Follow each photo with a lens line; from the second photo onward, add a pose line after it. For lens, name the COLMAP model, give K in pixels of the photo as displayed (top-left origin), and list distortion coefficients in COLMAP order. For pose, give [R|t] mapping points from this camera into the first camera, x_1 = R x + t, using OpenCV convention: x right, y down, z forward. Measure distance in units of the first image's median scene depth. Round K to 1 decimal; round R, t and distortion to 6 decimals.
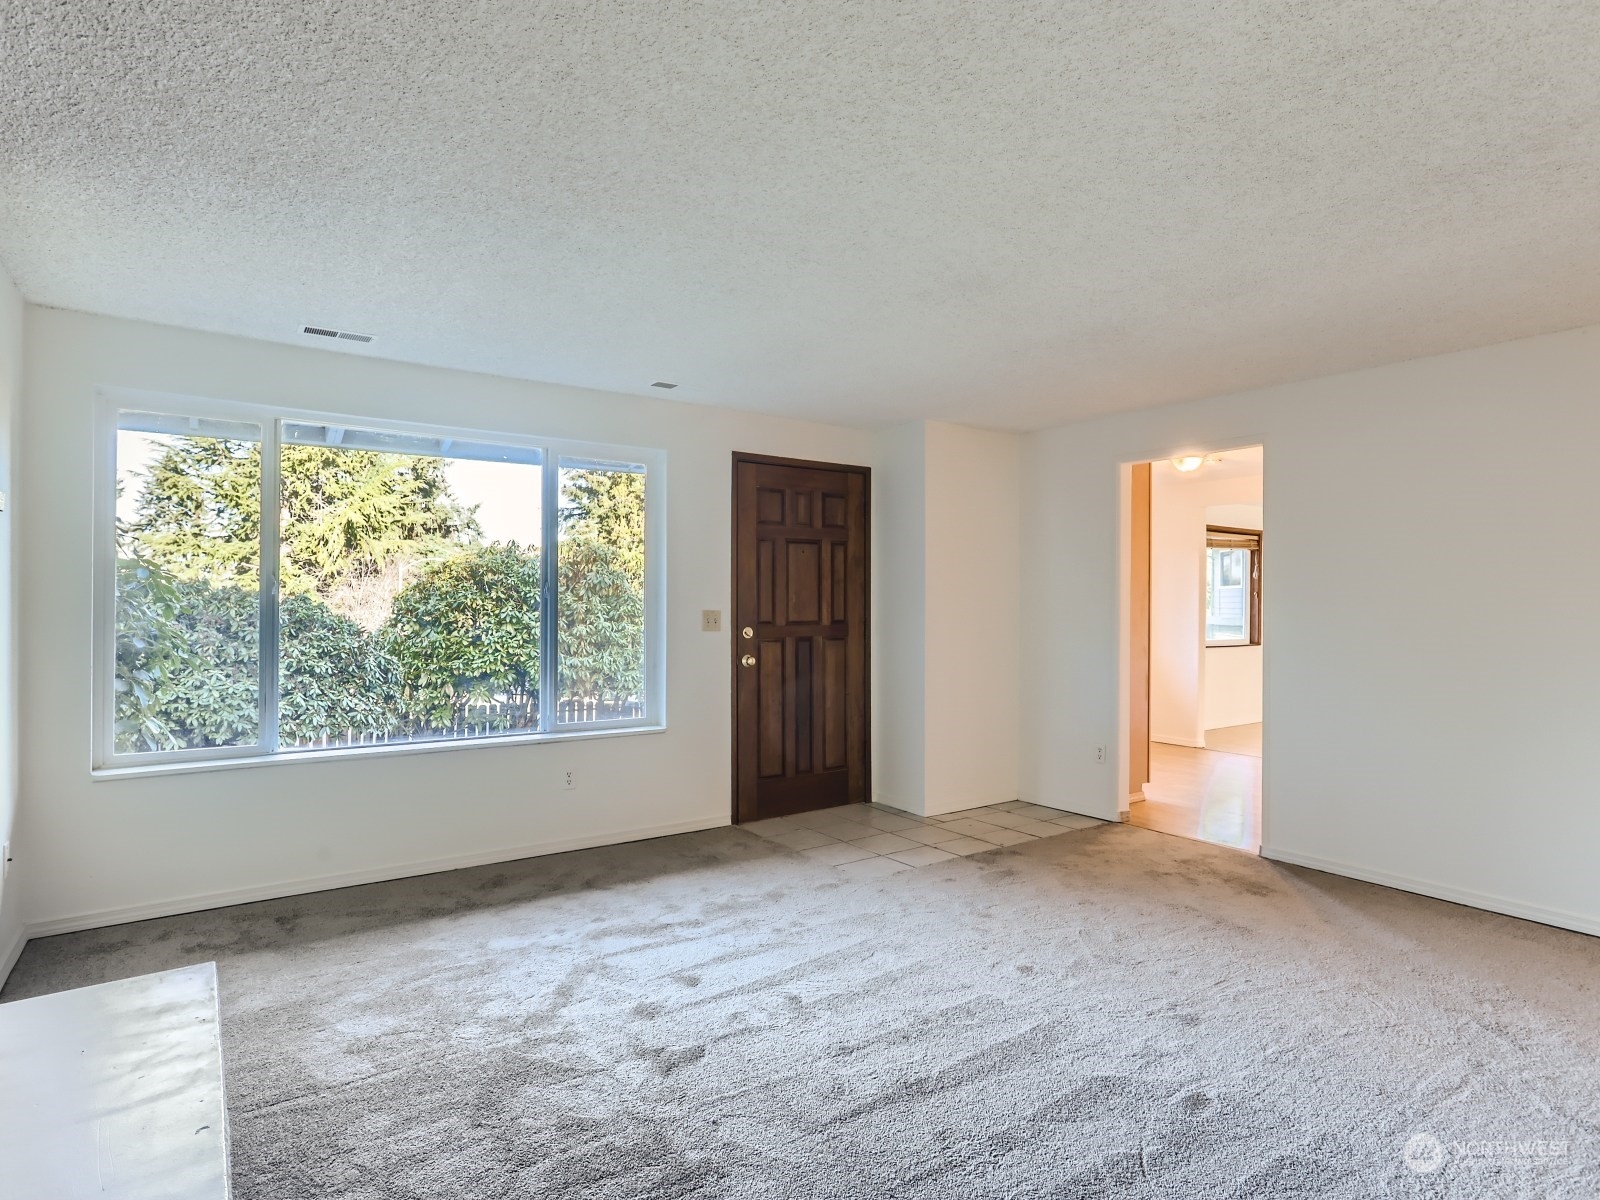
lens RADIAL K [[879.0, 0, 806.1], [0, 879.0, 606.2], [0, 0, 1]] dist [-0.022710, 0.012111]
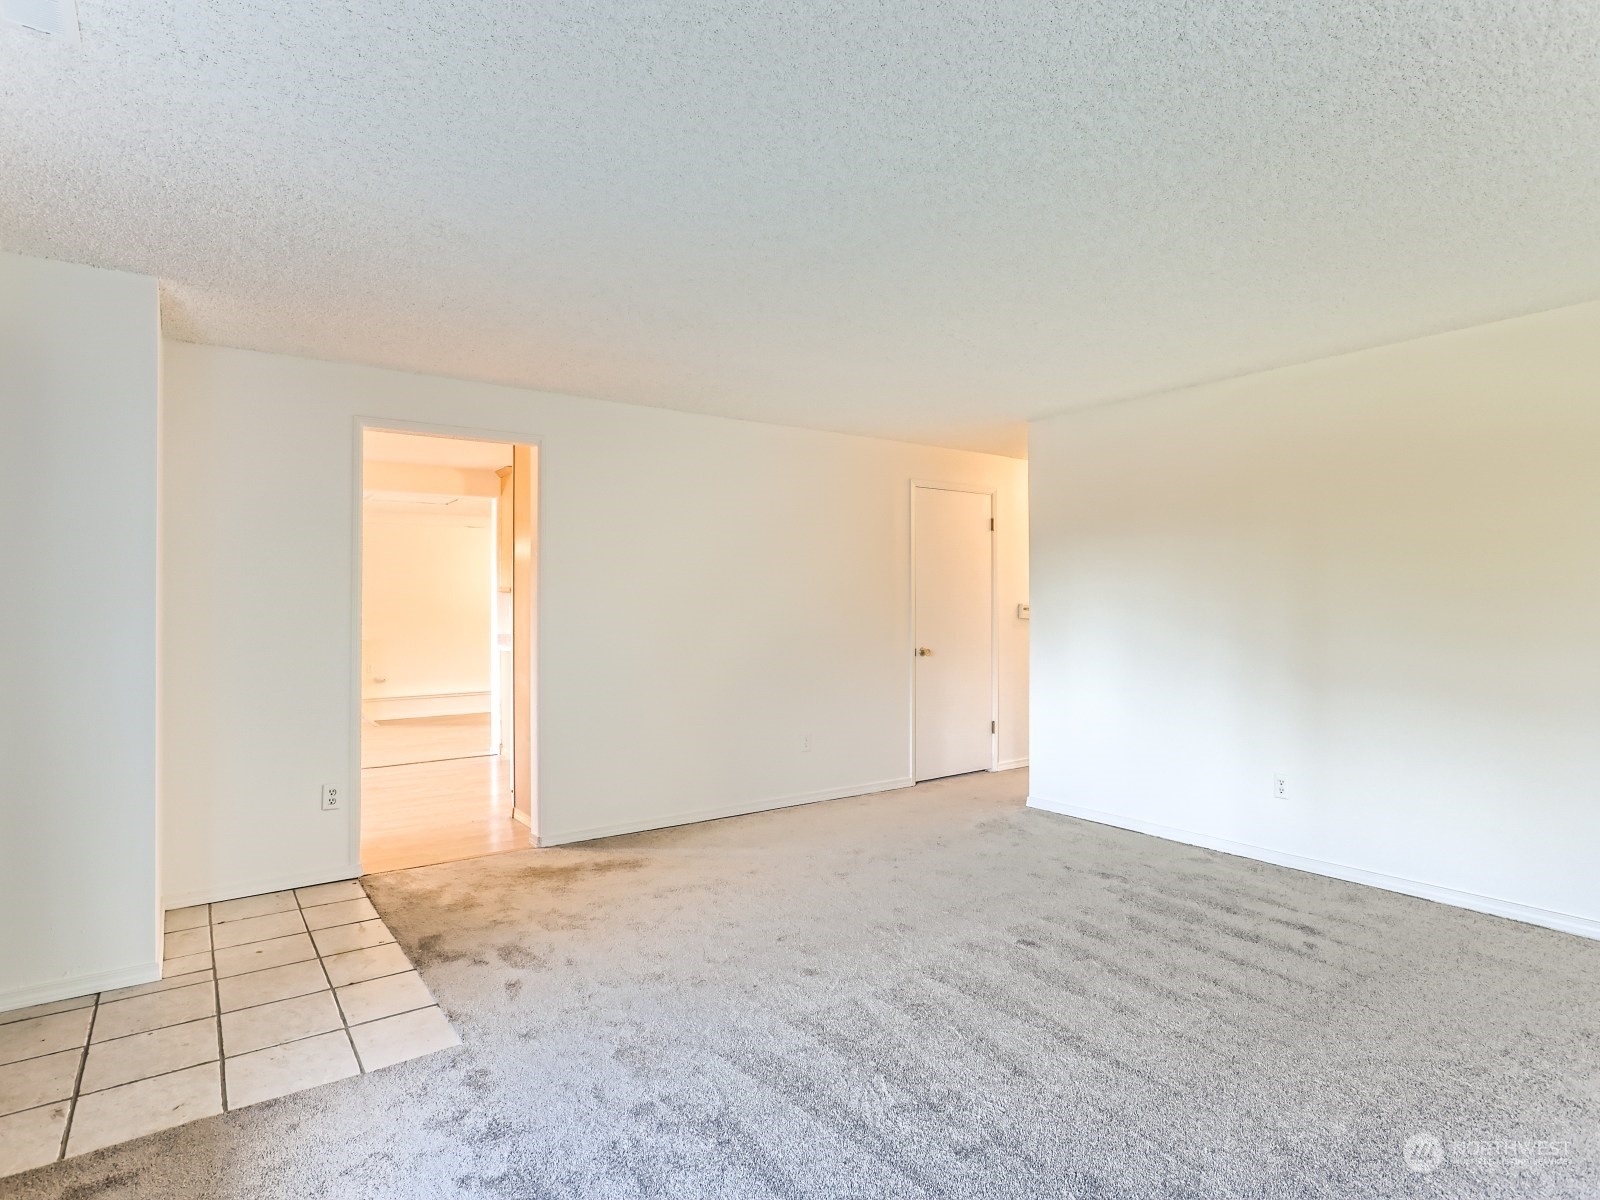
lens RADIAL K [[879.0, 0, 799.6], [0, 879.0, 600.9], [0, 0, 1]] dist [-0.022710, 0.012111]
pose [[-0.018159, 0.000928, 0.999835, -0.562247], [0.002868, 0.999996, -0.000876, -0.000136], [-0.999831, 0.002851, -0.018161, 0.791586]]
